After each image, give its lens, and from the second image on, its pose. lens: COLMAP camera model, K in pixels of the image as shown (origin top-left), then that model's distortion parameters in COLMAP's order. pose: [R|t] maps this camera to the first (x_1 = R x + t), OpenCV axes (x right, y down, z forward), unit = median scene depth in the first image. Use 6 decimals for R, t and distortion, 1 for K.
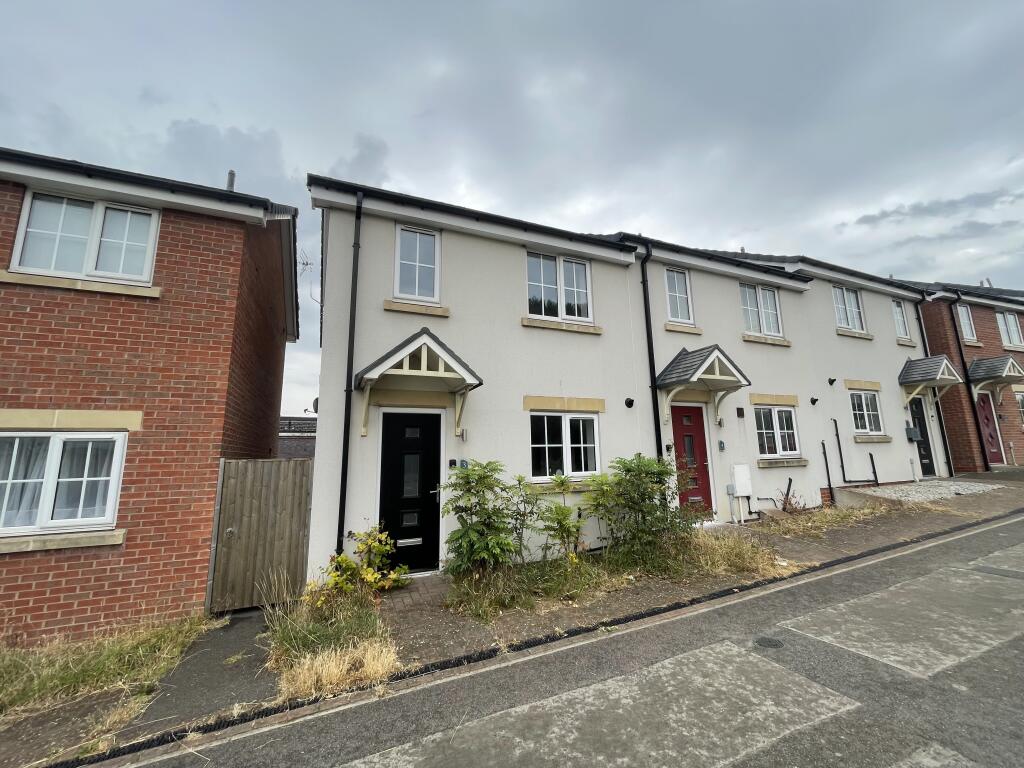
lens RADIAL K [[416.9, 0, 509.9], [0, 416.9, 382.6], [0, 0, 1]] dist [-0.003706, 0.000318]
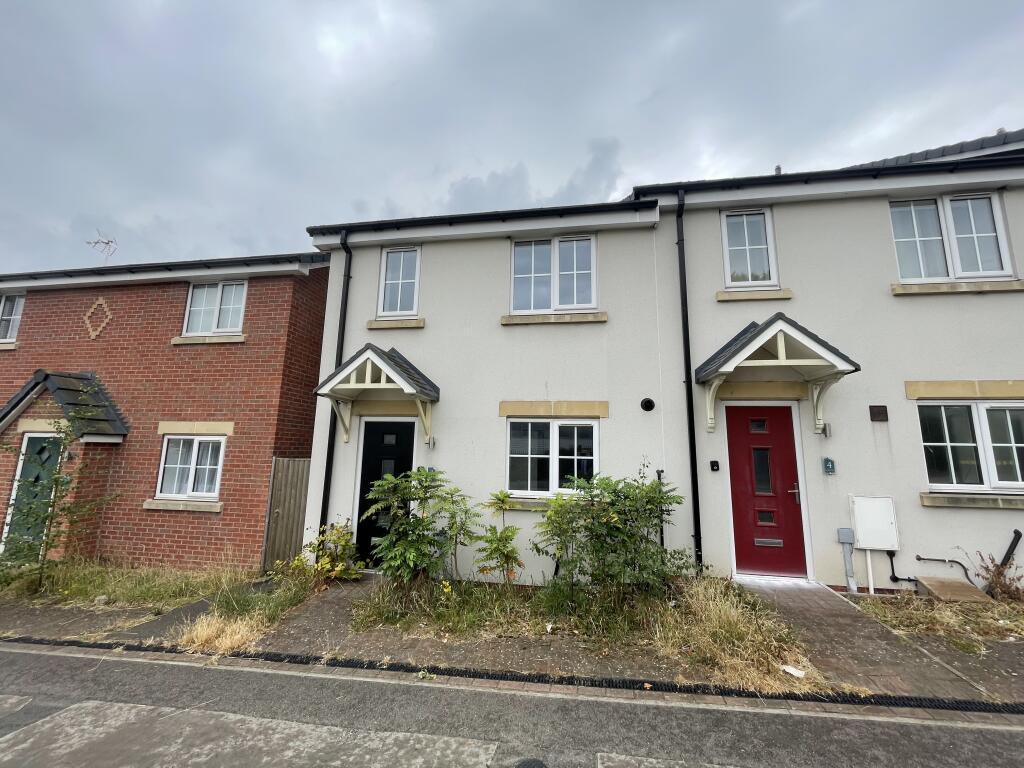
lens RADIAL K [[416.9, 0, 511.3], [0, 416.9, 381.8], [0, 0, 1]] dist [-0.003706, 0.000318]
pose [[0.838329, -0.052984, -0.542583, 0.676511], [0.058263, 0.998273, -0.007462, -0.003444], [0.542042, -0.025357, 0.839969, 0.290706]]
